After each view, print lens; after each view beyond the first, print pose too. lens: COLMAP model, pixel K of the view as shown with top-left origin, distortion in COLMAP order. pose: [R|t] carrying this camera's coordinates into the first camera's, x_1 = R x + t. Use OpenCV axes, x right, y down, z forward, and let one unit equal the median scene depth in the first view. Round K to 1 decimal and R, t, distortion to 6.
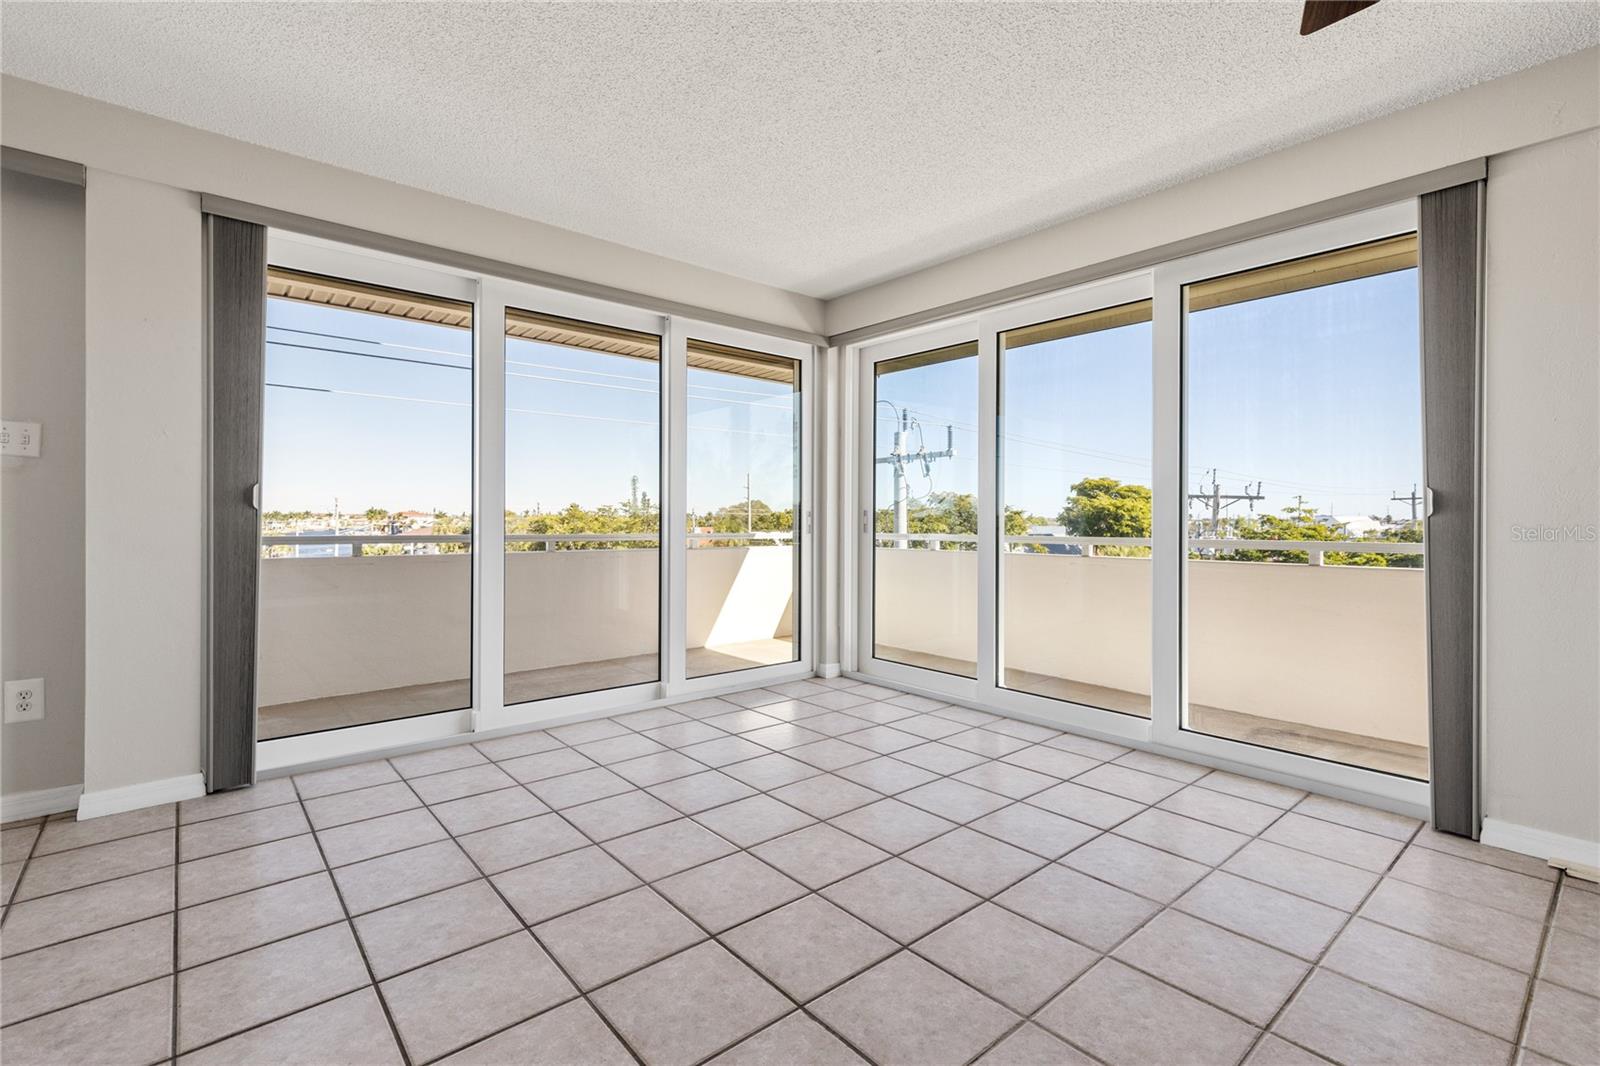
lens RADIAL K [[720.1, 0, 805.4], [0, 720.1, 518.1], [0, 0, 1]] dist [0.003134, -0.000085]
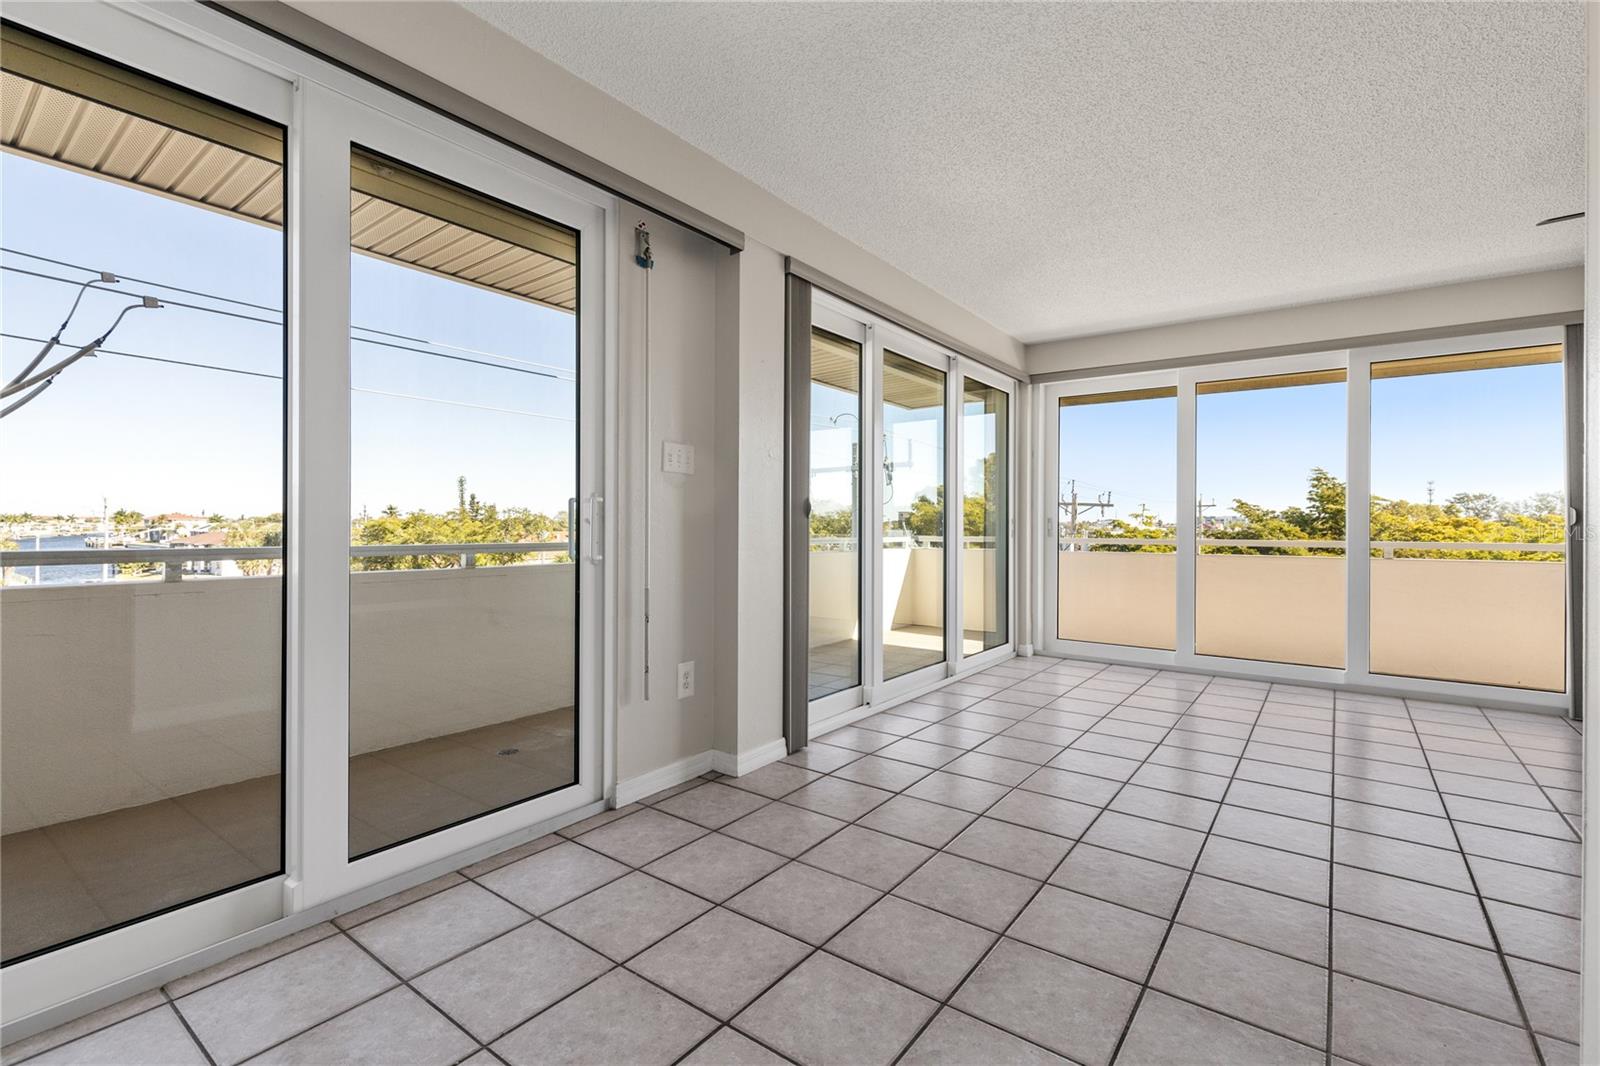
lens RADIAL K [[719.7, 0, 801.1], [0, 719.7, 526.4], [0, 0, 1]] dist [0.002013, -0.000091]
pose [[0.976233, -0.000521, 0.216723, -0.602833], [-0.000736, 0.999983, 0.005720, -0.003603], [-0.216722, -0.005743, 0.976216, -0.101182]]
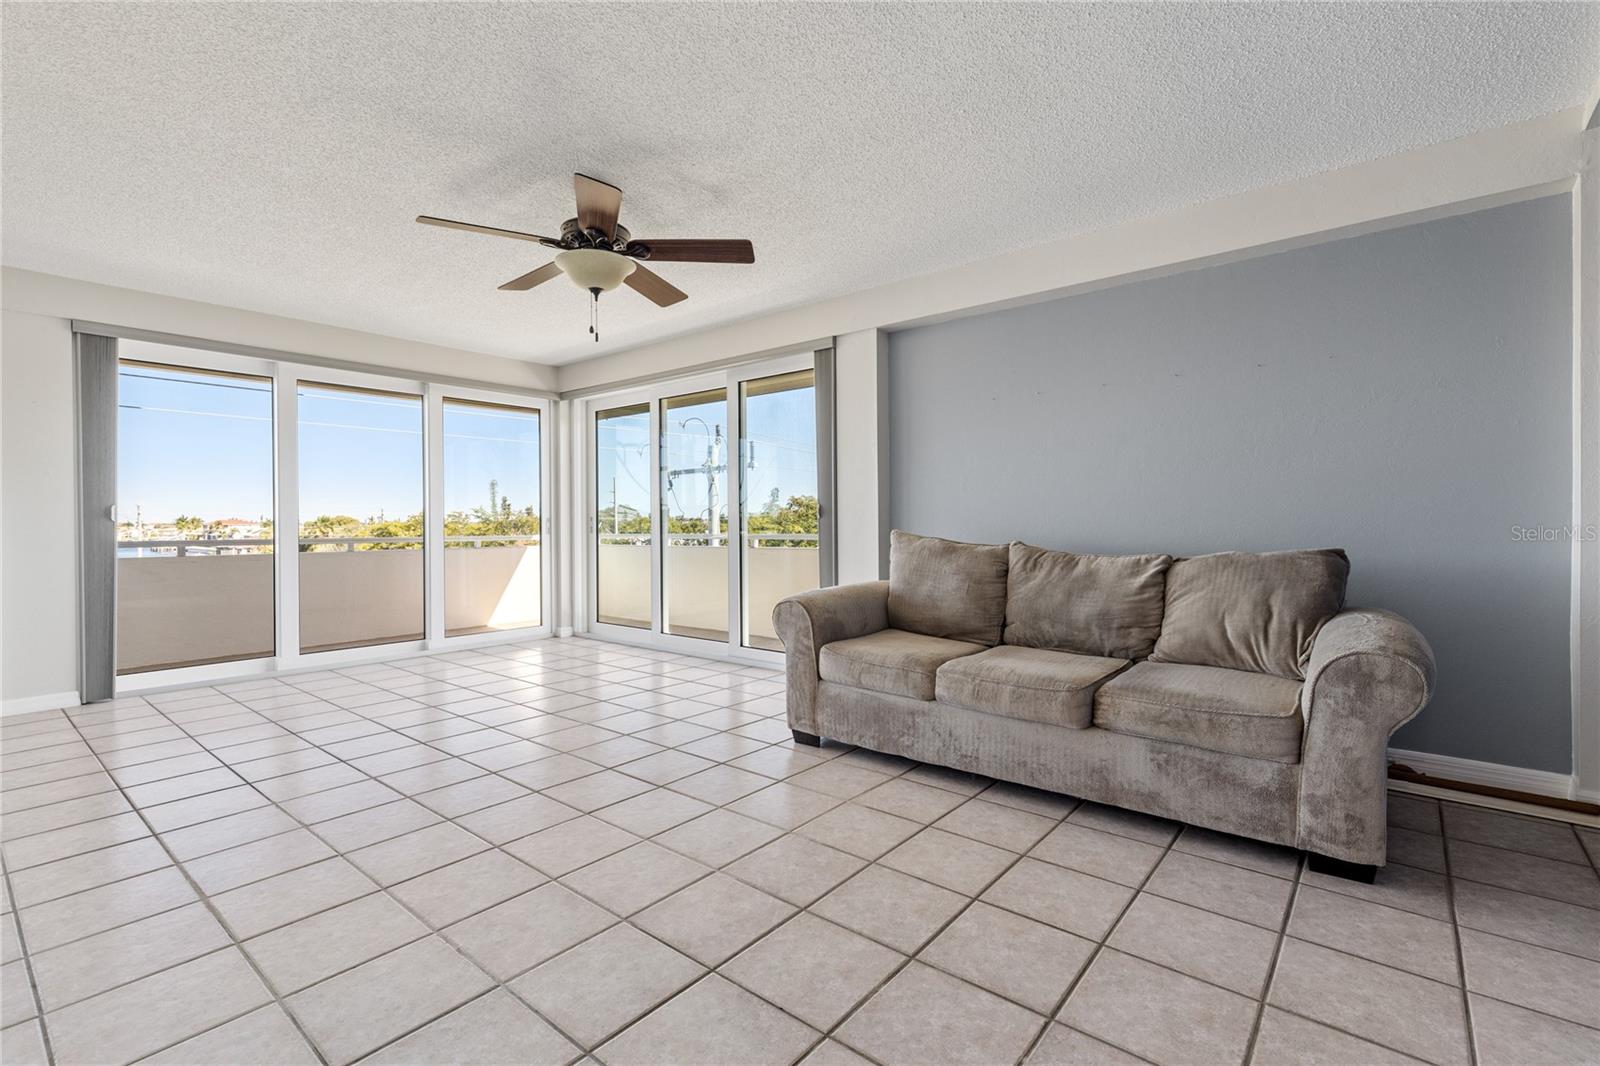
lens RADIAL K [[719.7, 0, 801.1], [0, 719.7, 526.4], [0, 0, 1]] dist [0.002013, -0.000091]
pose [[0.985912, -0.011797, 0.166849, 0.255277], [0.010685, 0.999914, 0.007561, 0.001246], [-0.166924, -0.005671, 0.985953, -0.452376]]
